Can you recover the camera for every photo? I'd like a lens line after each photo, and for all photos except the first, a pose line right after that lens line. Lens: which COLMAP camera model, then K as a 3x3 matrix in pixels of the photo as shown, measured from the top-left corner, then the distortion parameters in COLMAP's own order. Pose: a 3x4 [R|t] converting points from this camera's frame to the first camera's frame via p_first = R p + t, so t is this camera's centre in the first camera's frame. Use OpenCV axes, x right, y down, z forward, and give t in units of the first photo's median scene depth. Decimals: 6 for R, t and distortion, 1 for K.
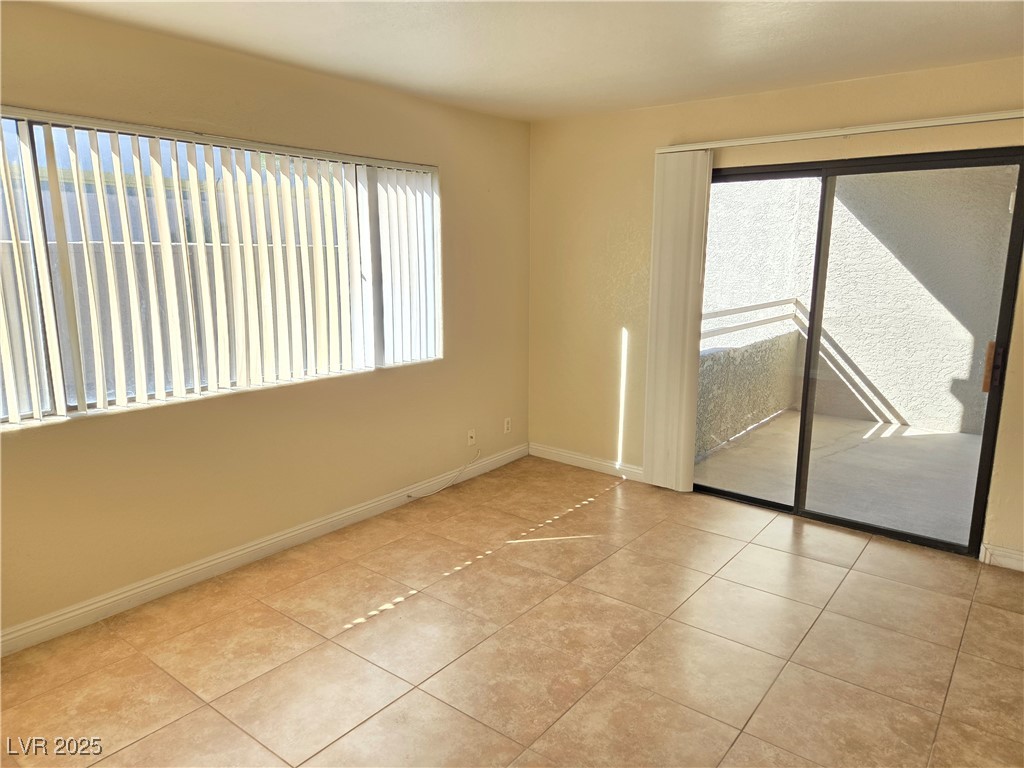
lens RADIAL K [[686.3, 0, 516.6], [0, 686.3, 388.2], [0, 0, 1]] dist [0.070174, -0.057083]
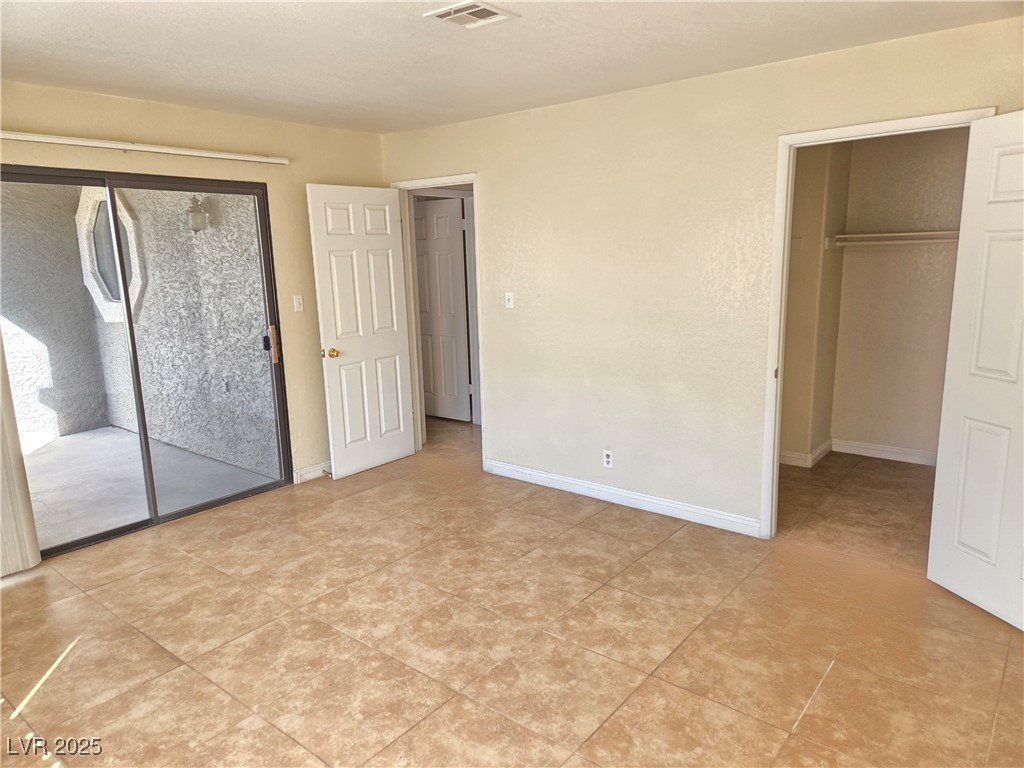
lens RADIAL K [[686.3, 0, 516.6], [0, 686.3, 388.2], [0, 0, 1]] dist [0.070174, -0.057083]
pose [[0.014847, -0.203561, 0.978950, -0.538866], [0.220934, 0.955526, 0.195340, -0.087910], [-0.975176, 0.213383, 0.059160, 0.395247]]
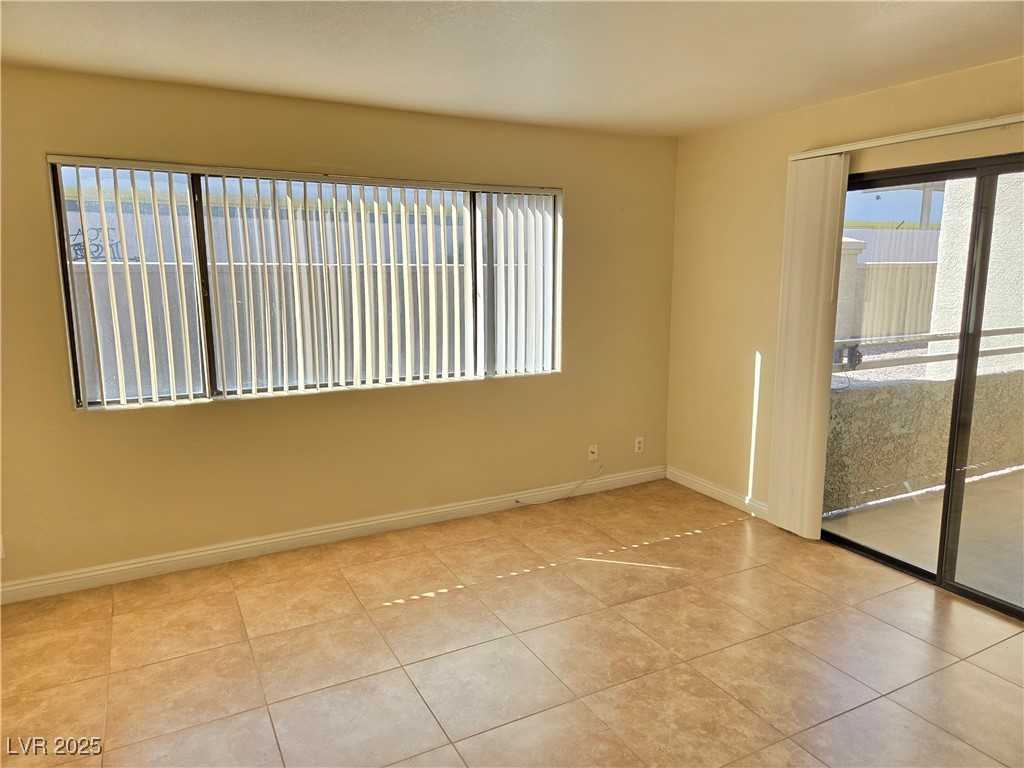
lens RADIAL K [[685.5, 0, 512.0], [0, 685.5, 384.0], [0, 0, 1]] dist [0.060158, -0.043497]
pose [[0.913199, 0.061320, -0.402874, 0.260863], [-0.073213, 0.997216, -0.014171, -0.006912], [0.400883, 0.042437, 0.915146, 0.031849]]
